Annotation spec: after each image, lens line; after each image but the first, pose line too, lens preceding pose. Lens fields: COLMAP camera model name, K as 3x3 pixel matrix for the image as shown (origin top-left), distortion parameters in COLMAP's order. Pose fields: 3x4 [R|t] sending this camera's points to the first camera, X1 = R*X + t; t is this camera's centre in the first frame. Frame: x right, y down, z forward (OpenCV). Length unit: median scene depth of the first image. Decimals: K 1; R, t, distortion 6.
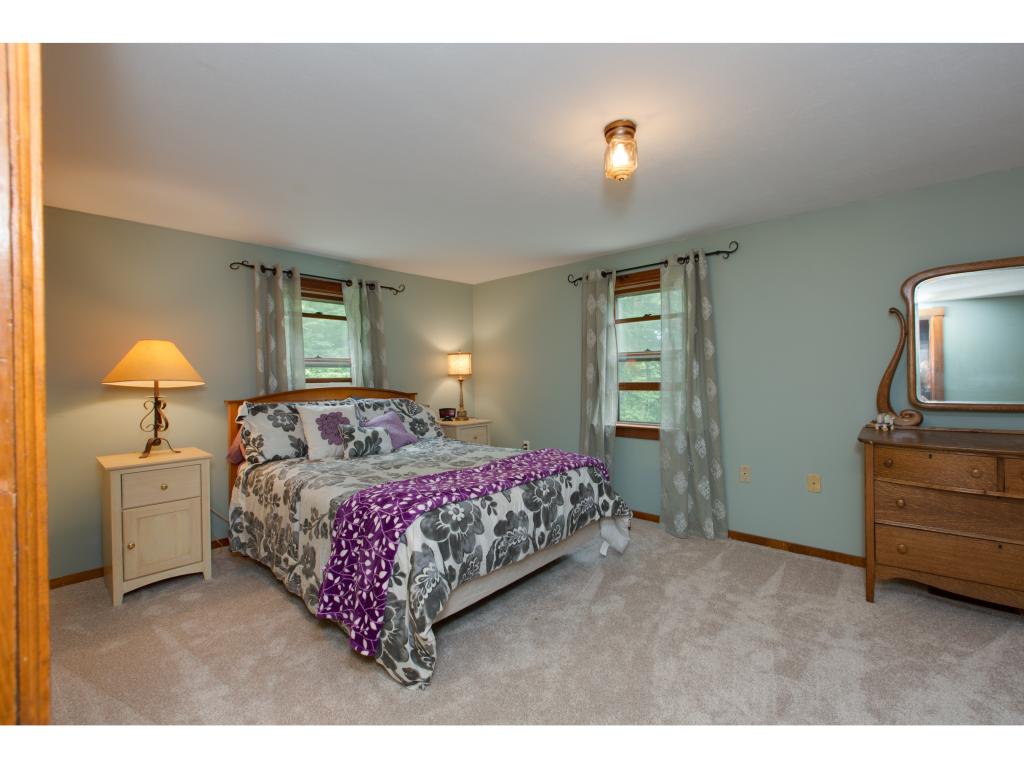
lens RADIAL K [[458.8, 0, 507.7], [0, 458.8, 381.2], [0, 0, 1]] dist [0.000243, -0.000653]
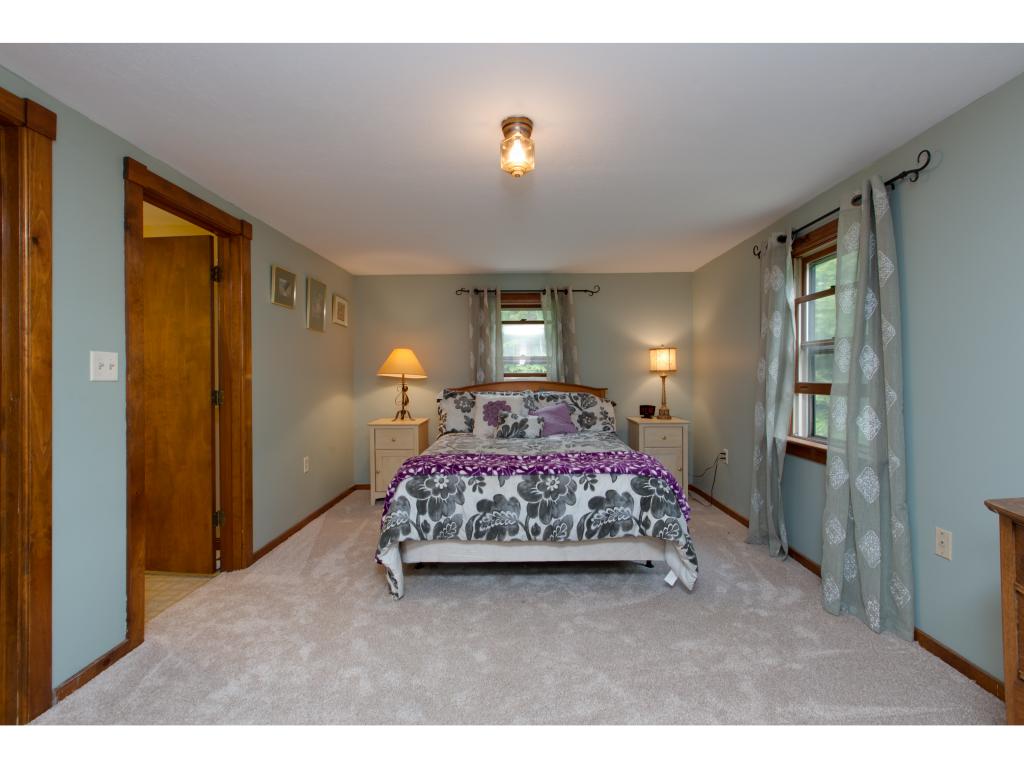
lens RADIAL K [[458.8, 0, 507.7], [0, 458.8, 381.2], [0, 0, 1]] dist [0.000243, -0.000653]
pose [[0.660589, 0.021722, -0.750434, 0.574895], [-0.013983, 0.999764, 0.016630, -0.006006], [0.750618, -0.000492, 0.660737, 0.192509]]
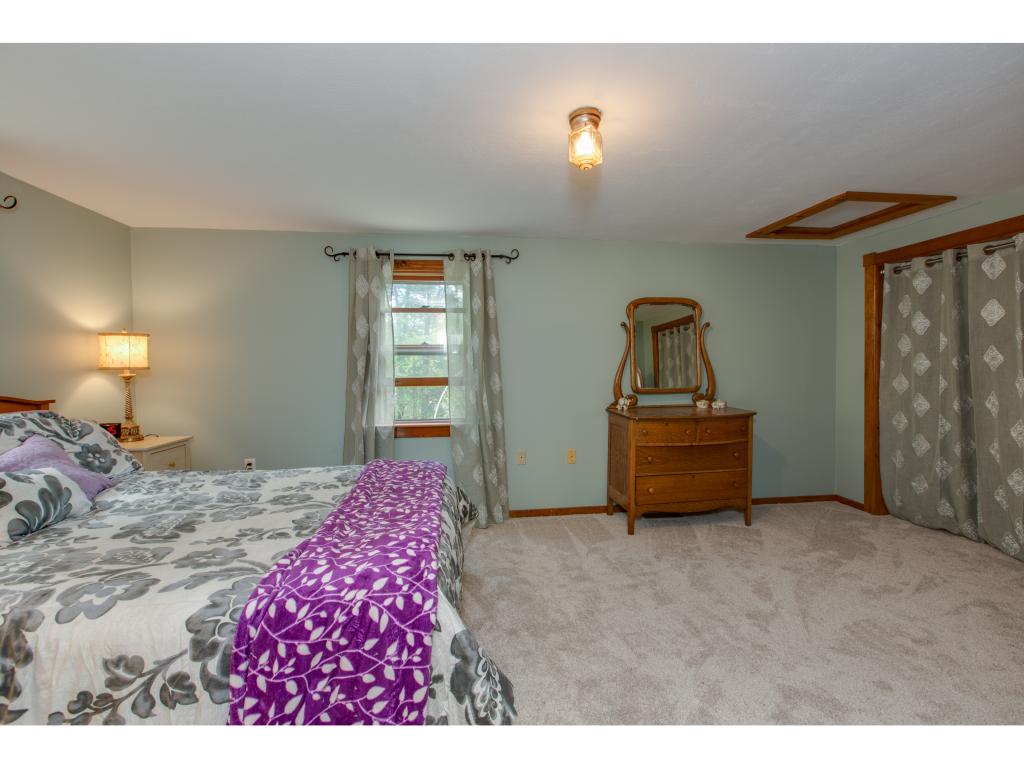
lens RADIAL K [[459.3, 0, 514.9], [0, 459.3, 382.0], [0, 0, 1]] dist [-0.004034, -0.000506]
pose [[0.634970, -0.013899, 0.772412, -0.359441], [0.008912, 0.999903, 0.010667, 0.003838], [-0.772485, 0.000111, 0.635032, 0.288785]]
